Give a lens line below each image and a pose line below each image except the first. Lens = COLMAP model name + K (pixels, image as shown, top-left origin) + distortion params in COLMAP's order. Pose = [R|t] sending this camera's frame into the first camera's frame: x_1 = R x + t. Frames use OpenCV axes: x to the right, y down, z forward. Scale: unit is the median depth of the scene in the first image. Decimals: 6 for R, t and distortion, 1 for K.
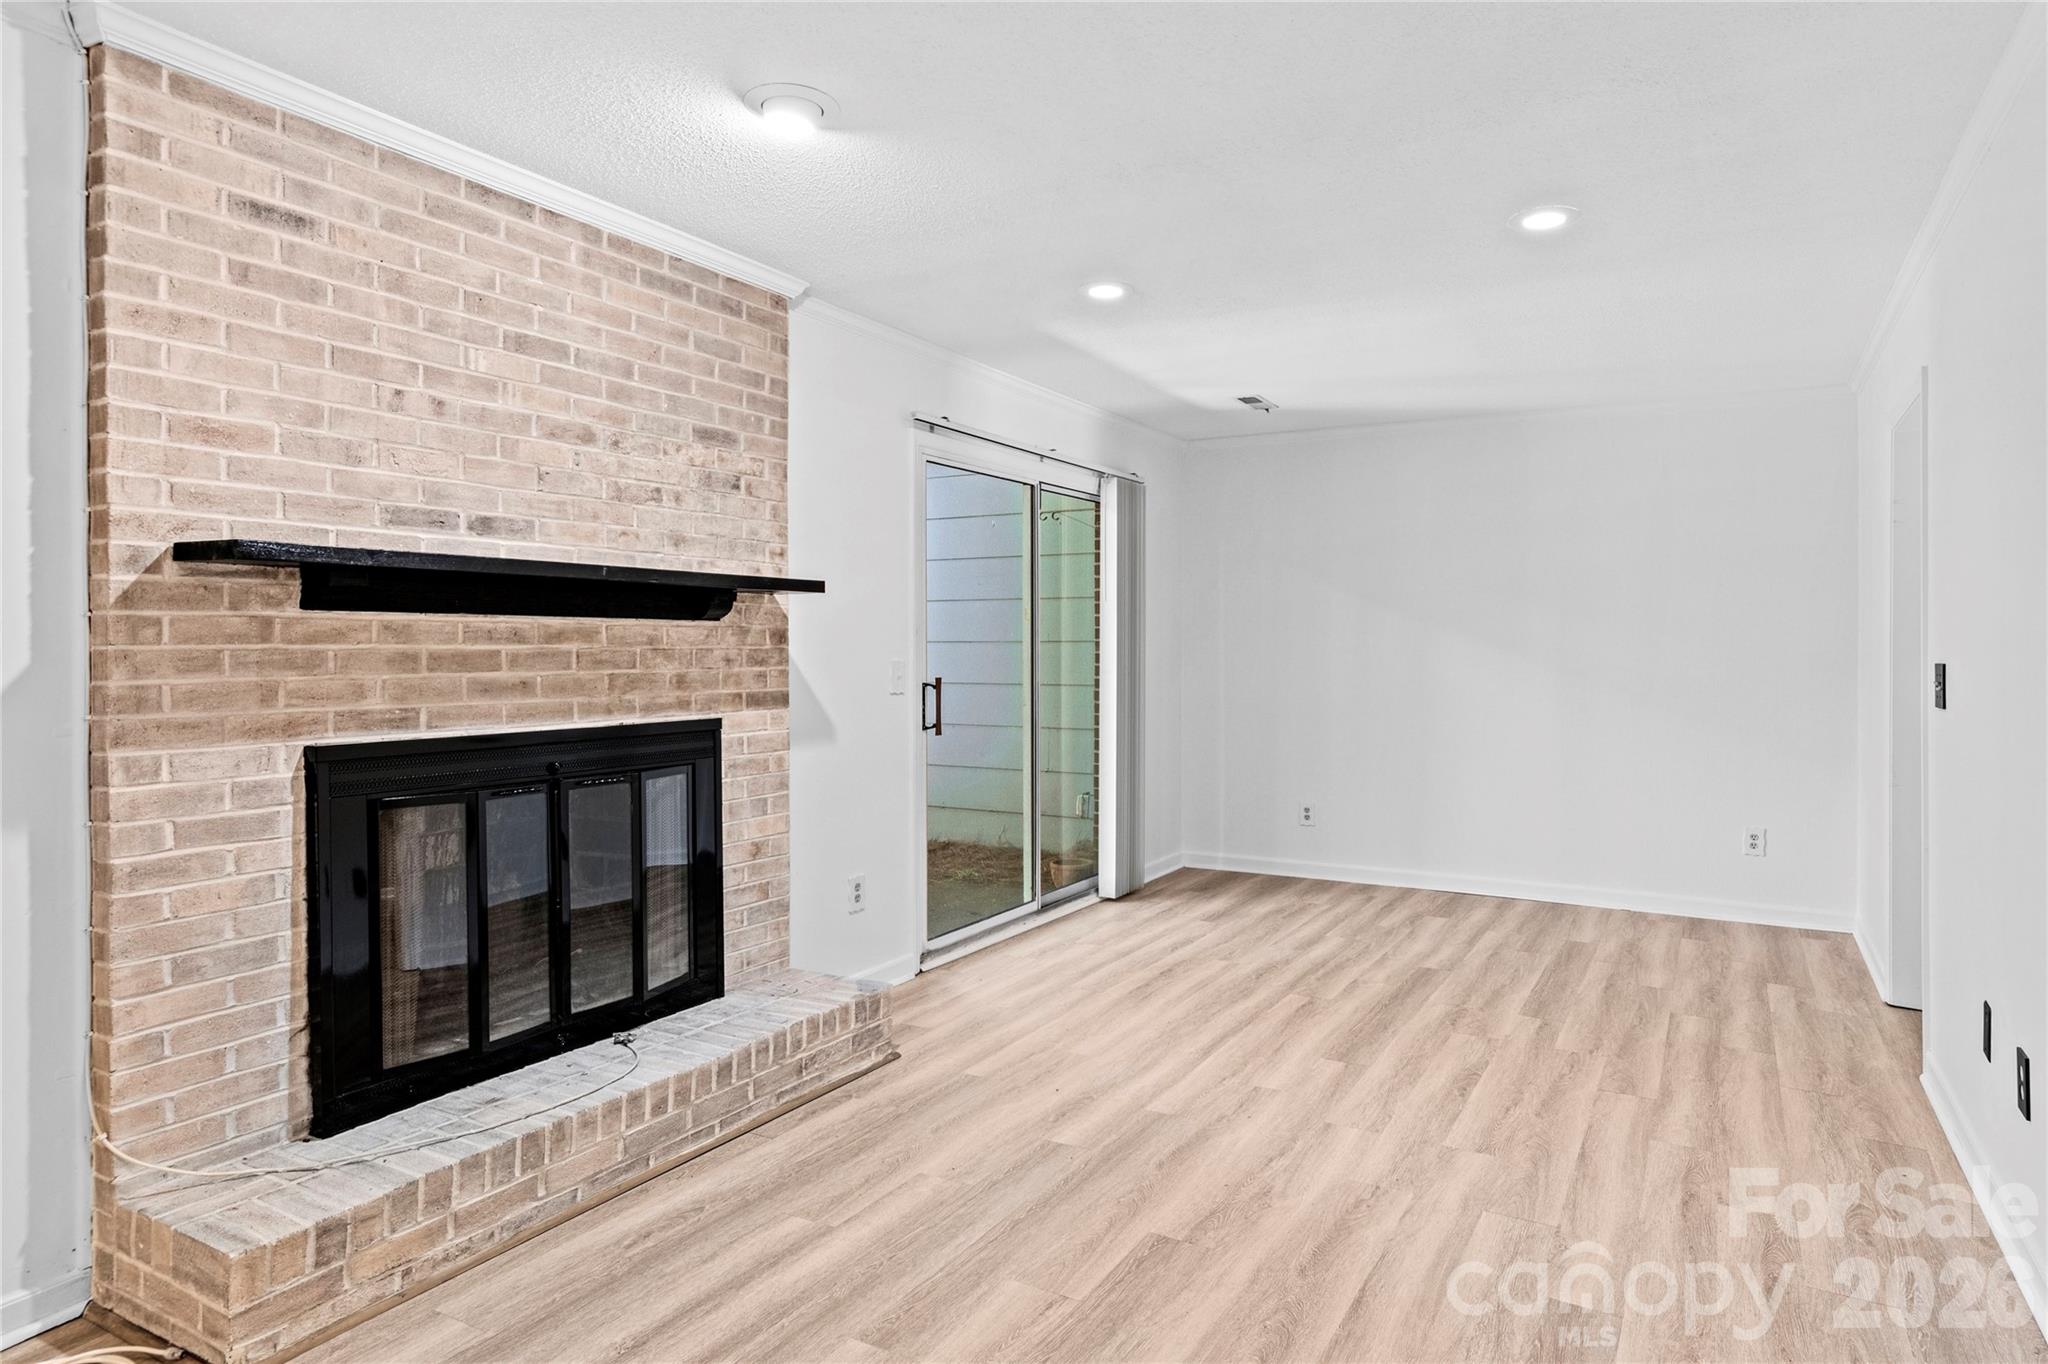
lens RADIAL K [[1160.5, 0, 1126.8], [0, 1160.5, 673.5], [0, 0, 1]] dist [-0.000765, 0.003196]
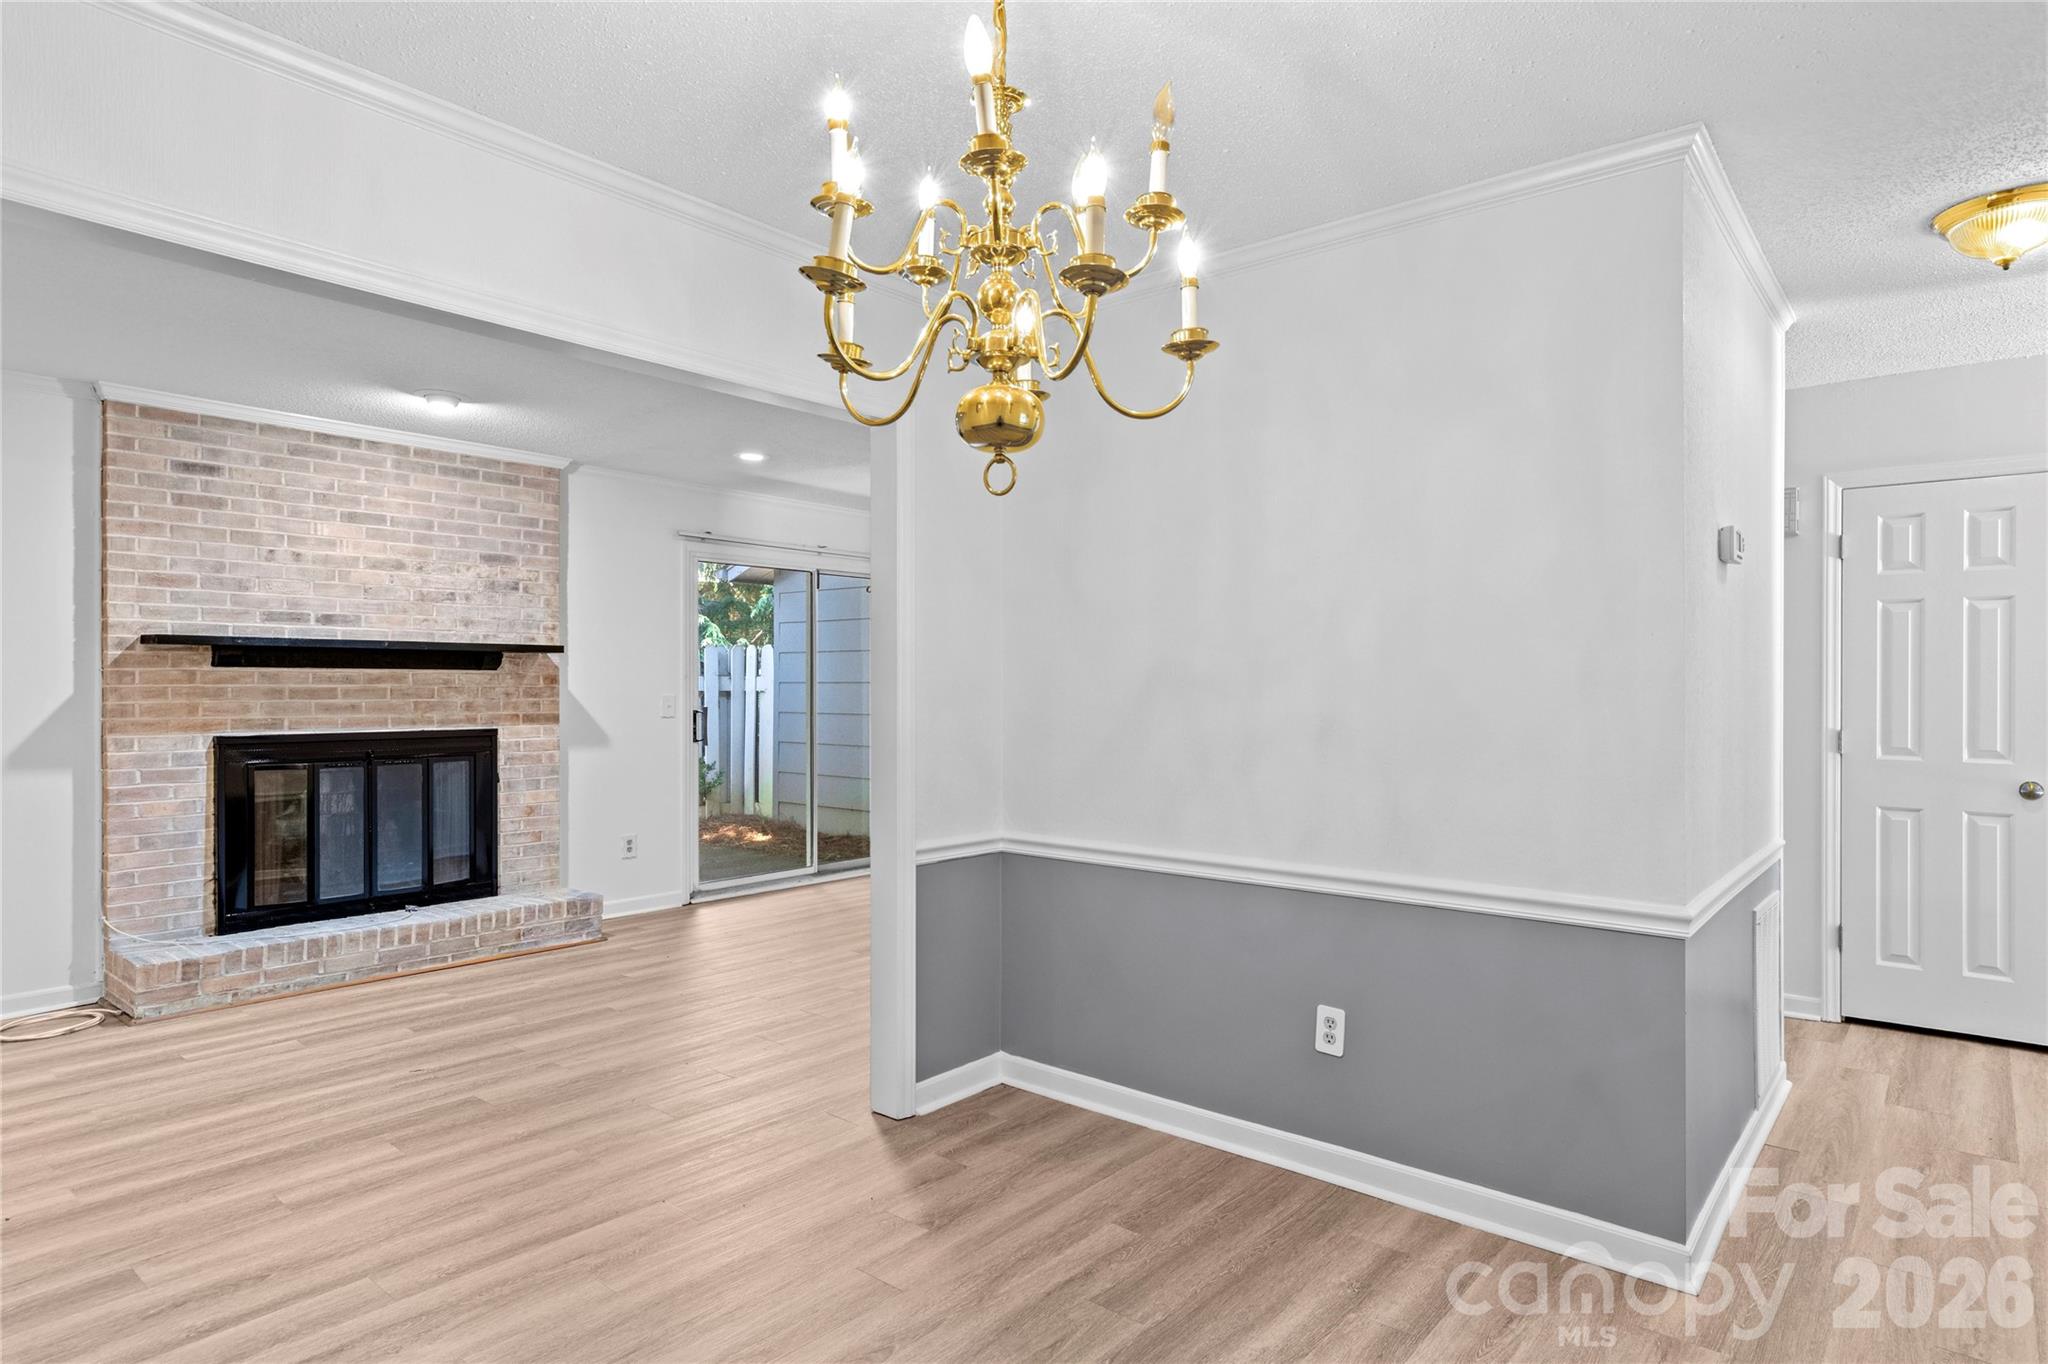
lens RADIAL K [[1160.5, 0, 1152.7], [0, 1160.5, 714.3], [0, 0, 1]] dist [-0.000765, 0.003196]
pose [[0.988202, 0.014975, -0.152419, 1.058552], [-0.014000, 0.999874, 0.007469, -0.010431], [0.152512, -0.005247, 0.988288, -0.636393]]
